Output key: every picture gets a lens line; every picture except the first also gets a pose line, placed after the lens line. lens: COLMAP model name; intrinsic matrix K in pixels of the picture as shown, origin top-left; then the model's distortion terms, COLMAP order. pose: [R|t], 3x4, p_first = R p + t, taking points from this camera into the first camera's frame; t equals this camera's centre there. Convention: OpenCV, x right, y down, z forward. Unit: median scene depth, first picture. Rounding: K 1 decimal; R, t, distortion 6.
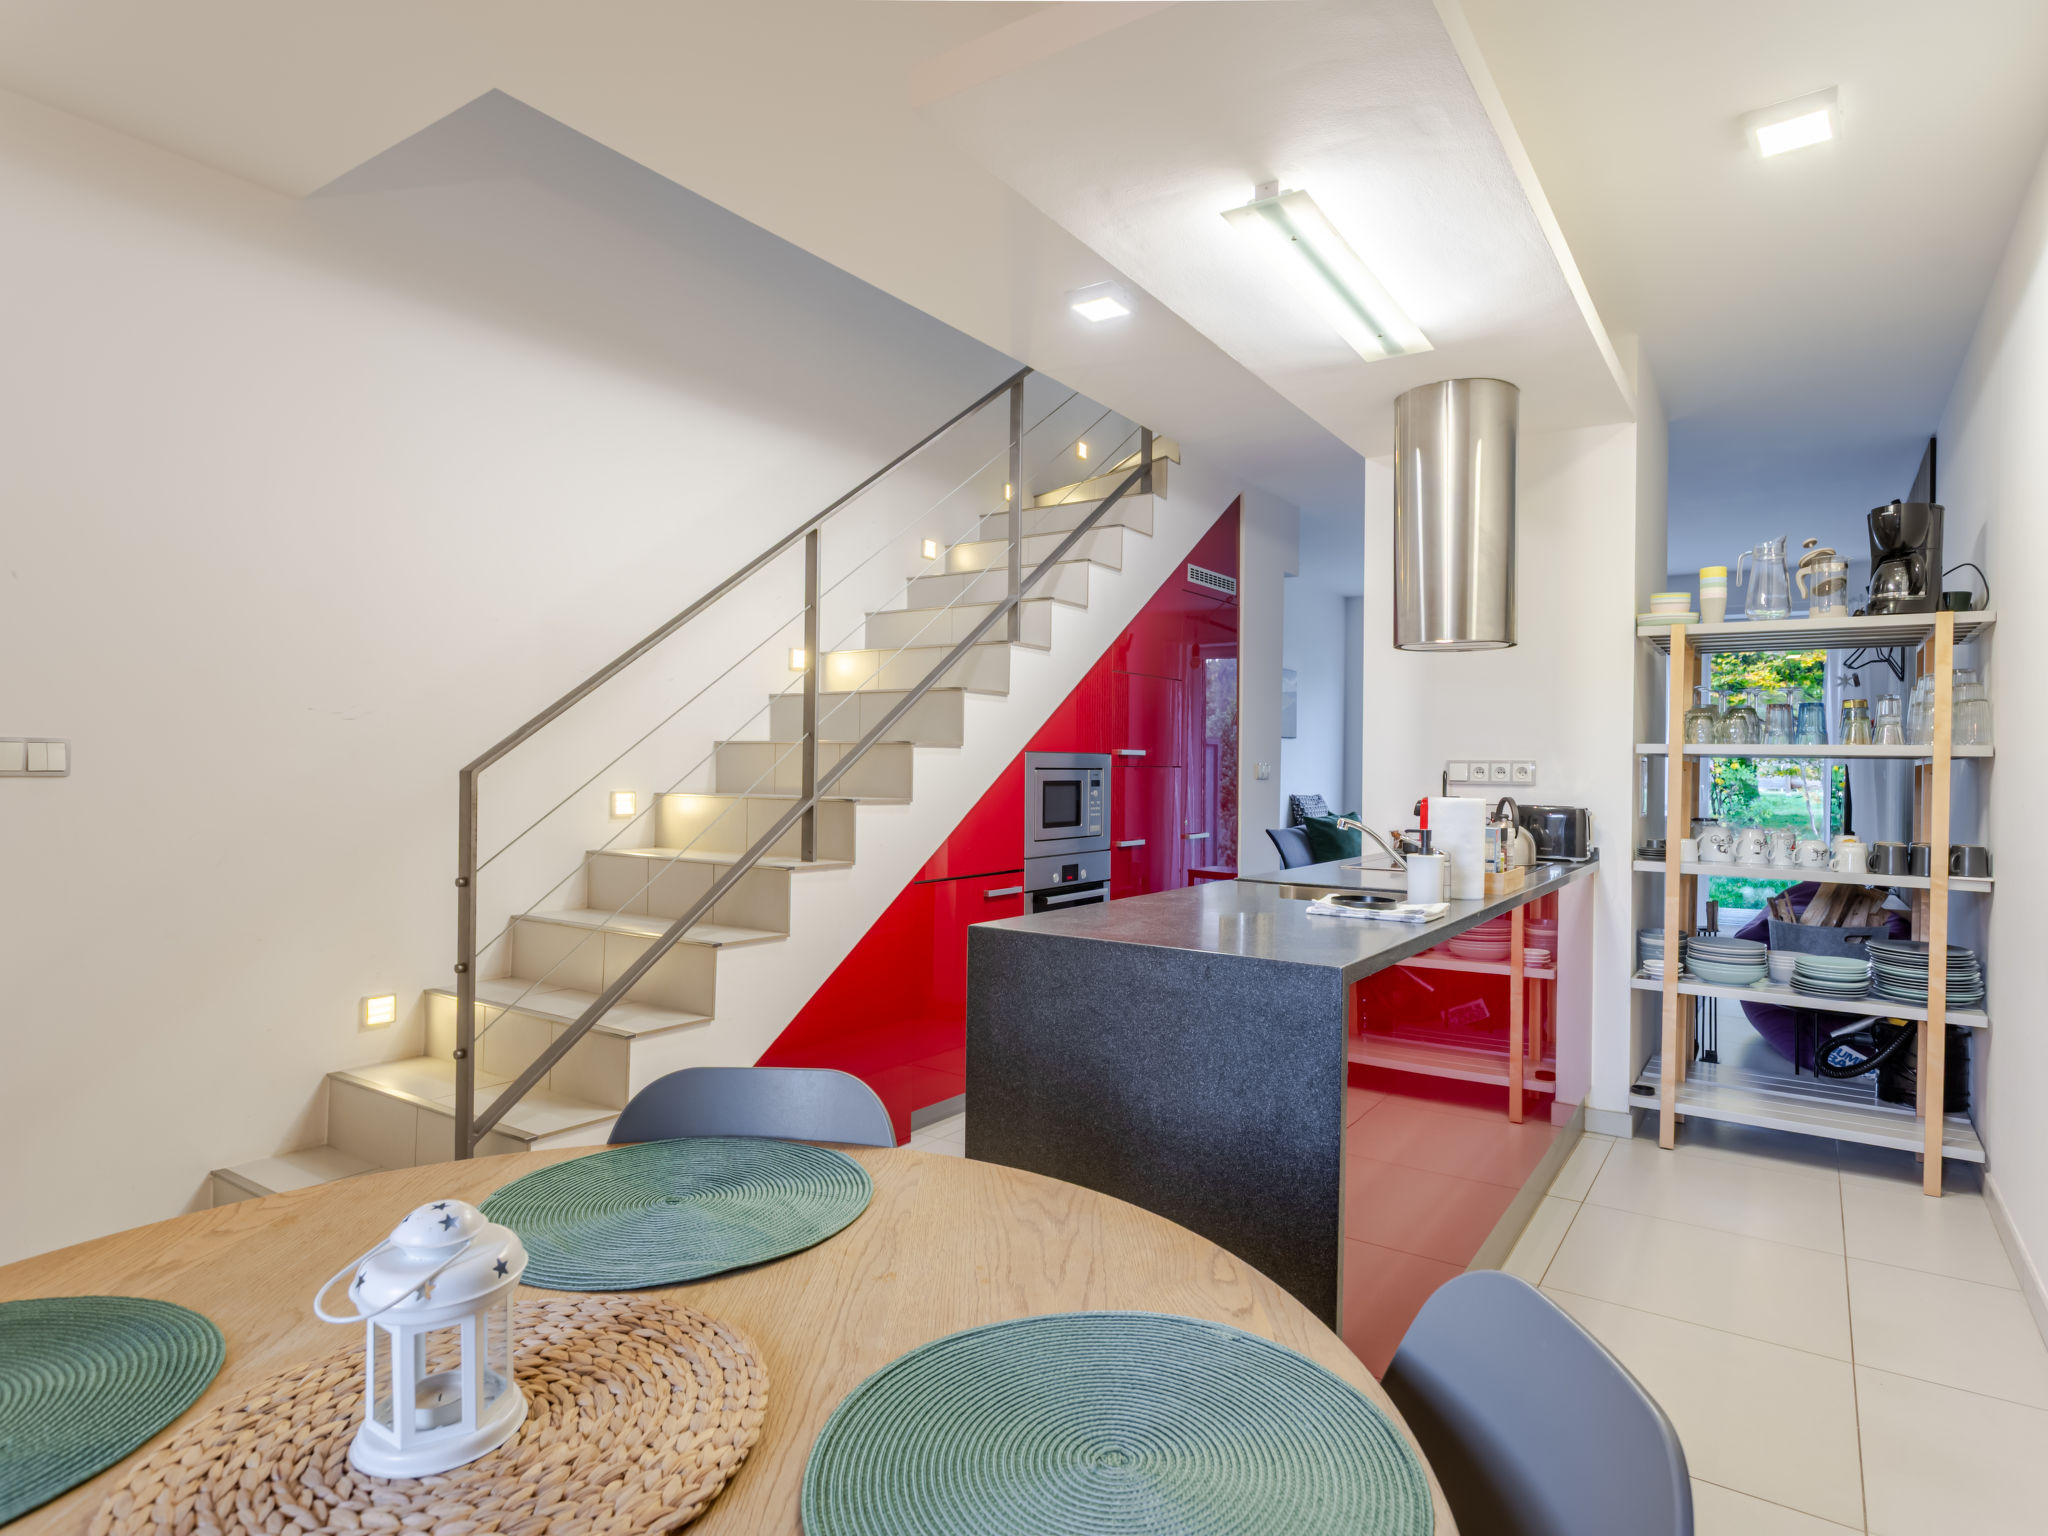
lens RADIAL K [[1128.5, 0, 1022.2], [0, 1128.5, 770.2], [0, 0, 1]] dist [-0.013061, 0.006514]
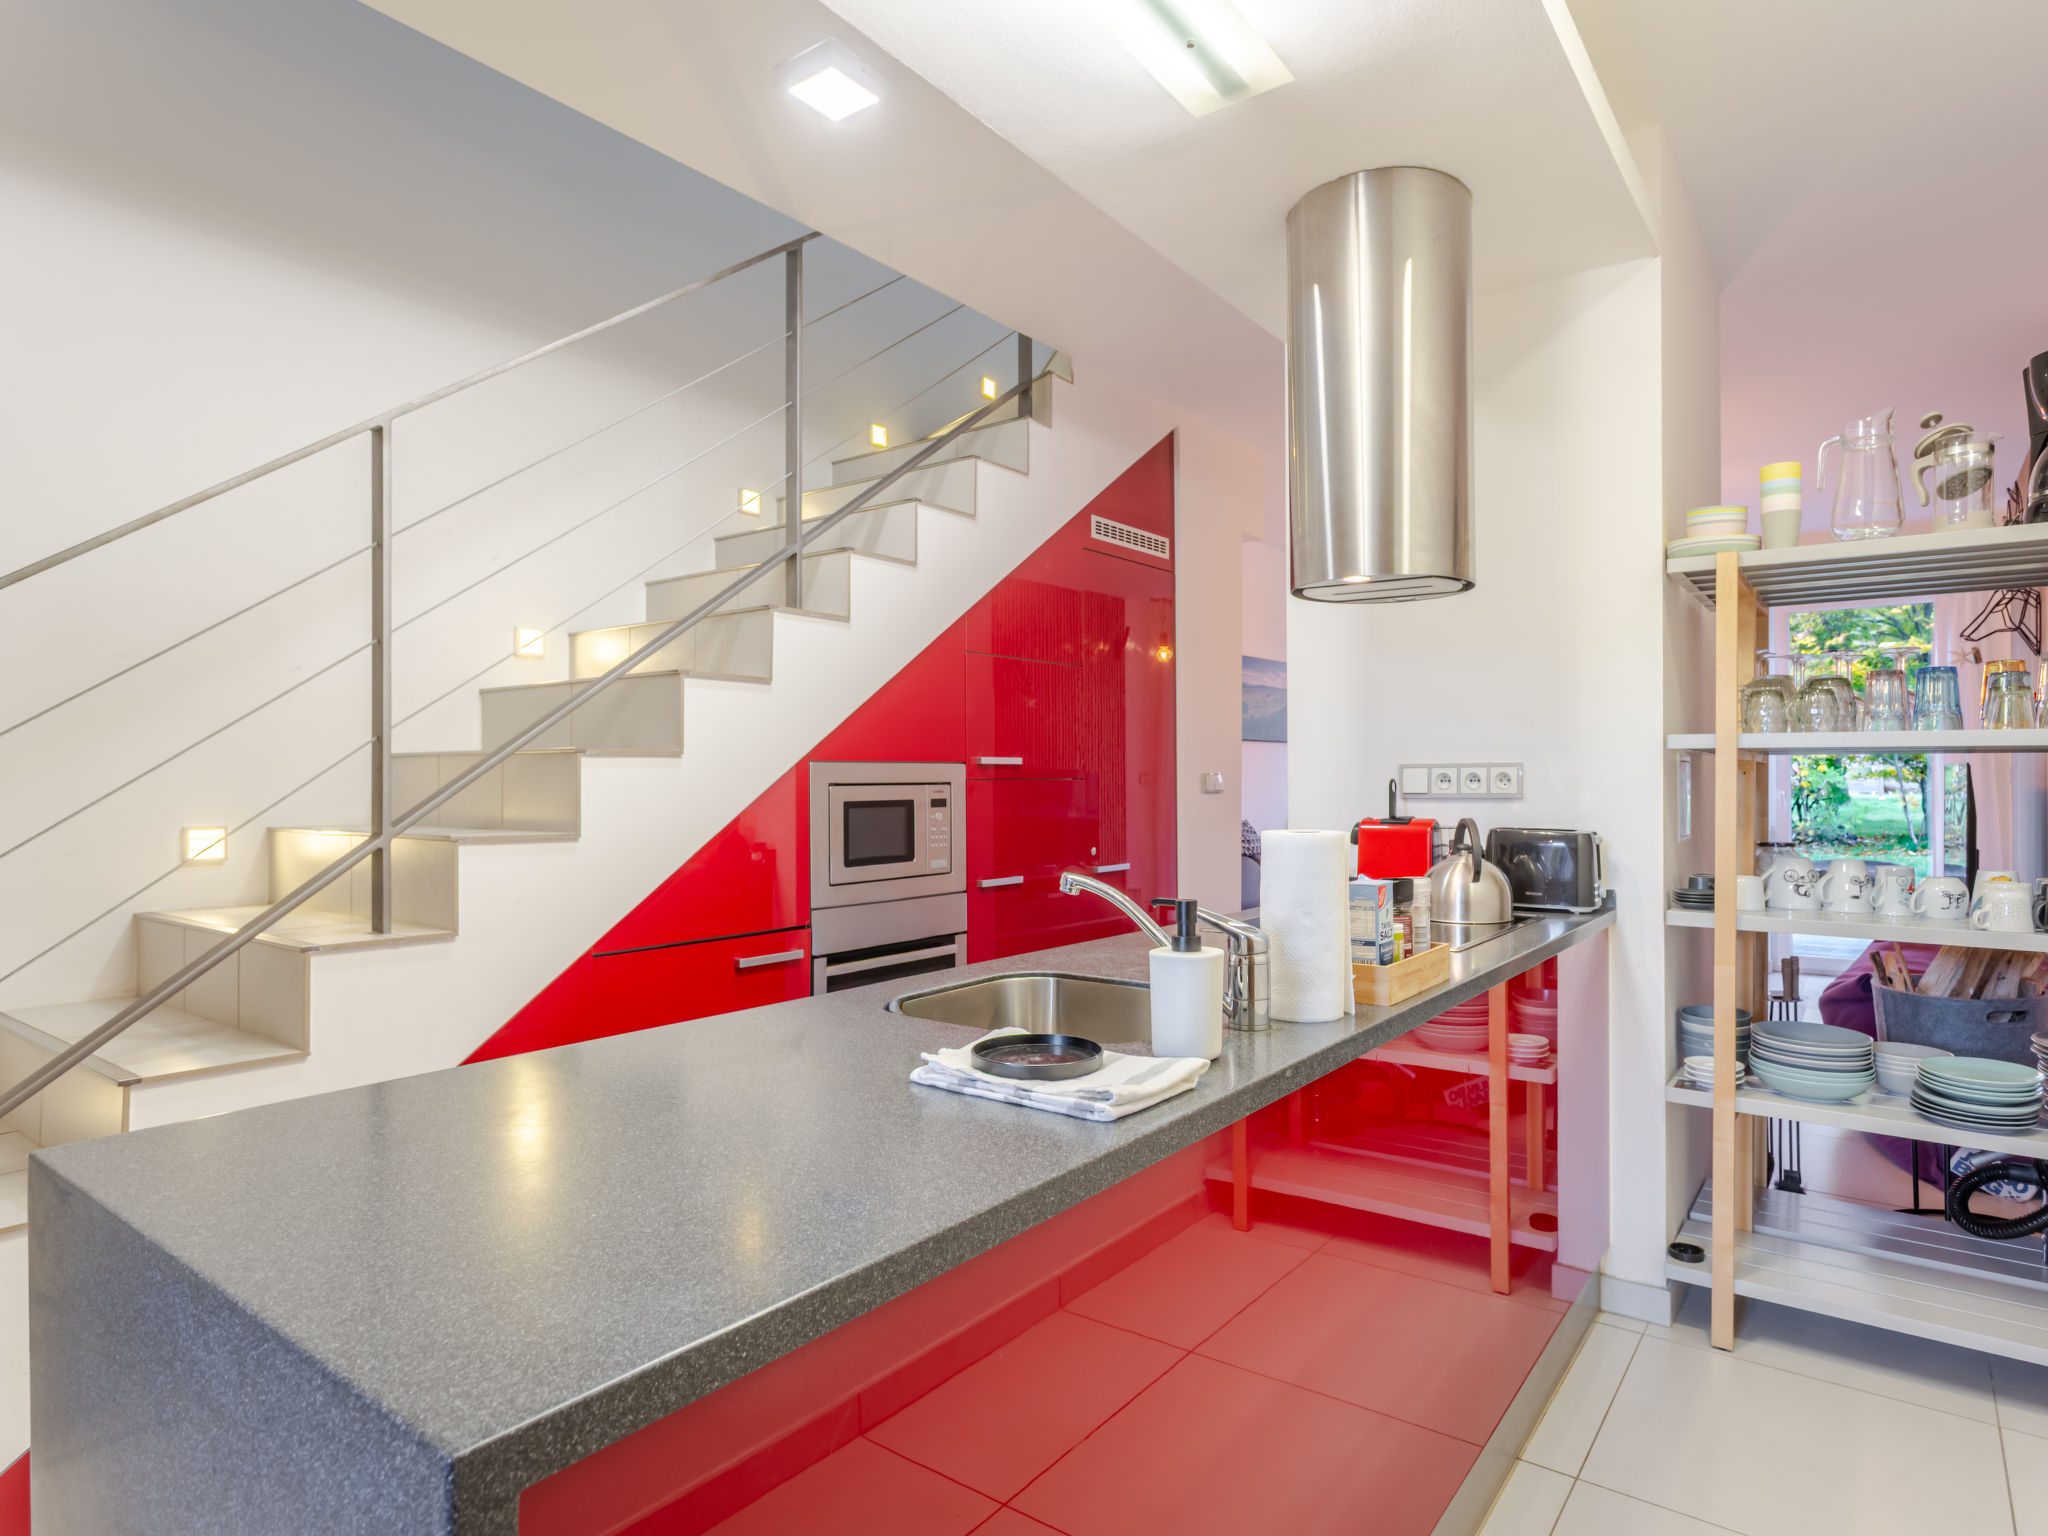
lens RADIAL K [[1128.5, 0, 1066.0], [0, 1128.5, 782.6], [0, 0, 1]] dist [-0.013061, 0.006514]
pose [[0.999505, -0.015006, -0.027660, 0.200868], [0.014972, 0.999887, -0.001422, 0.000518], [0.027678, 0.001007, 0.999616, 0.313453]]
